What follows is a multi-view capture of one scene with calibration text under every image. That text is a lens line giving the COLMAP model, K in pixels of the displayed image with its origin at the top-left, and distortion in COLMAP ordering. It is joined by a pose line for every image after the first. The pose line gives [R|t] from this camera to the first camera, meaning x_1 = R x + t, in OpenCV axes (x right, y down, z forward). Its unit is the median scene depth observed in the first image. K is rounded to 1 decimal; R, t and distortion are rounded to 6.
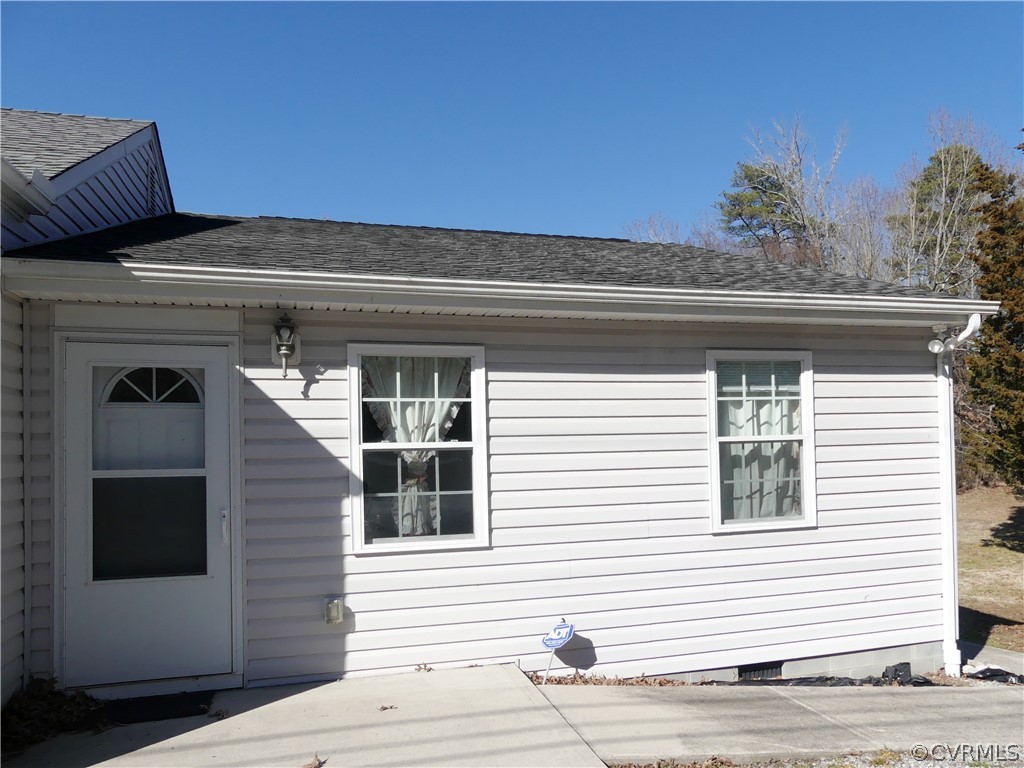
lens RADIAL K [[756.4, 0, 512.0], [0, 756.4, 384.0], [0, 0, 1]] dist [-0.001267, -0.001441]
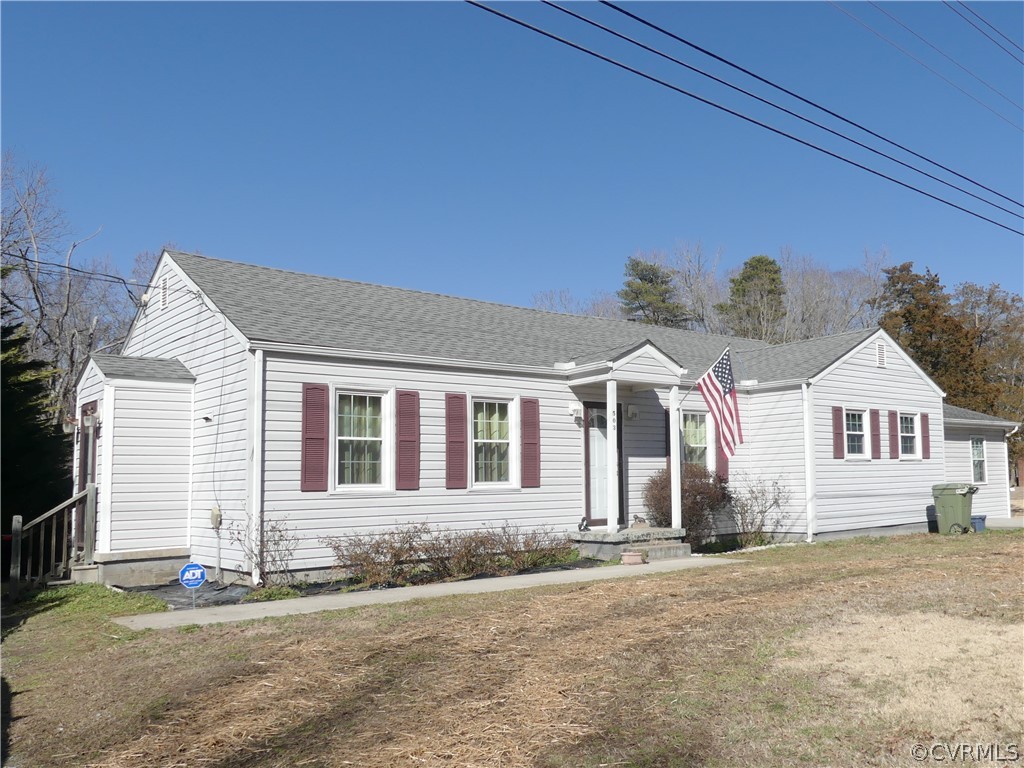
lens RADIAL K [[822.5, 0, 512.0], [0, 822.5, 384.0], [0, 0, 1]] dist [-0.010929, 0.004238]
pose [[0.904548, 0.045460, 0.423942, -3.336315], [-0.019122, 0.997625, -0.066177, 0.016079], [-0.425943, 0.051754, 0.903268, -1.589868]]
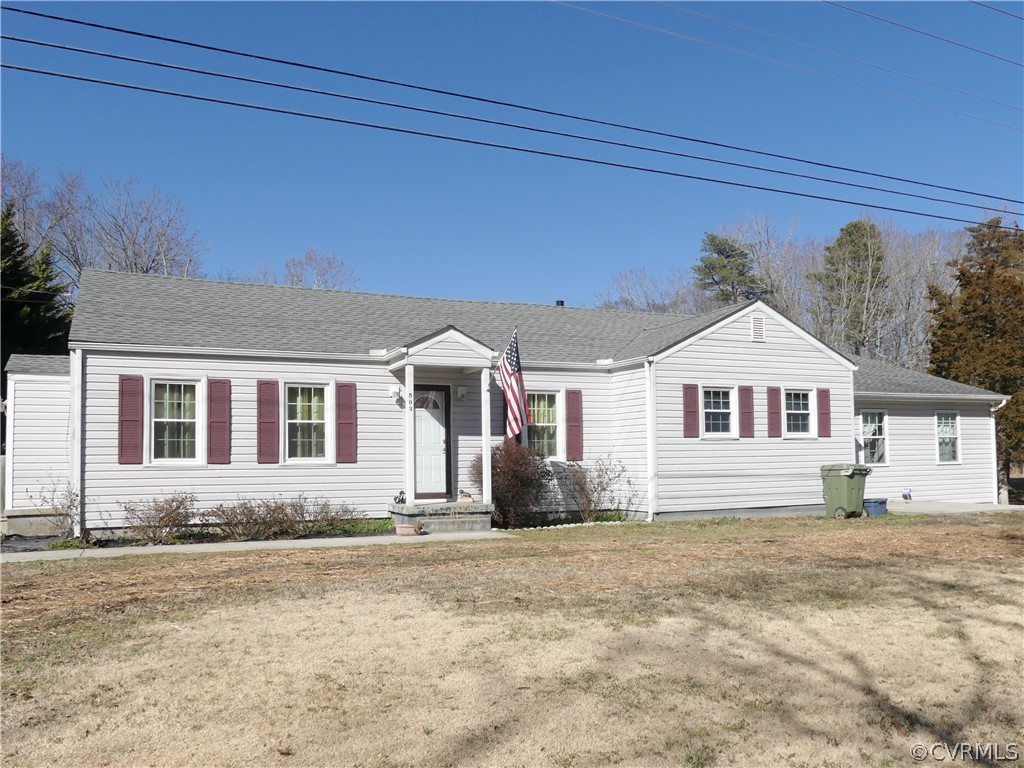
lens RADIAL K [[771.5, 0, 512.0], [0, 771.5, 384.0], [0, 0, 1]] dist [-0.024913, 0.003285]
pose [[0.989719, 0.016536, 0.142069, -1.999738], [-0.012451, 0.999485, -0.029590, -0.034563], [-0.142485, 0.027517, 0.989414, -2.010309]]
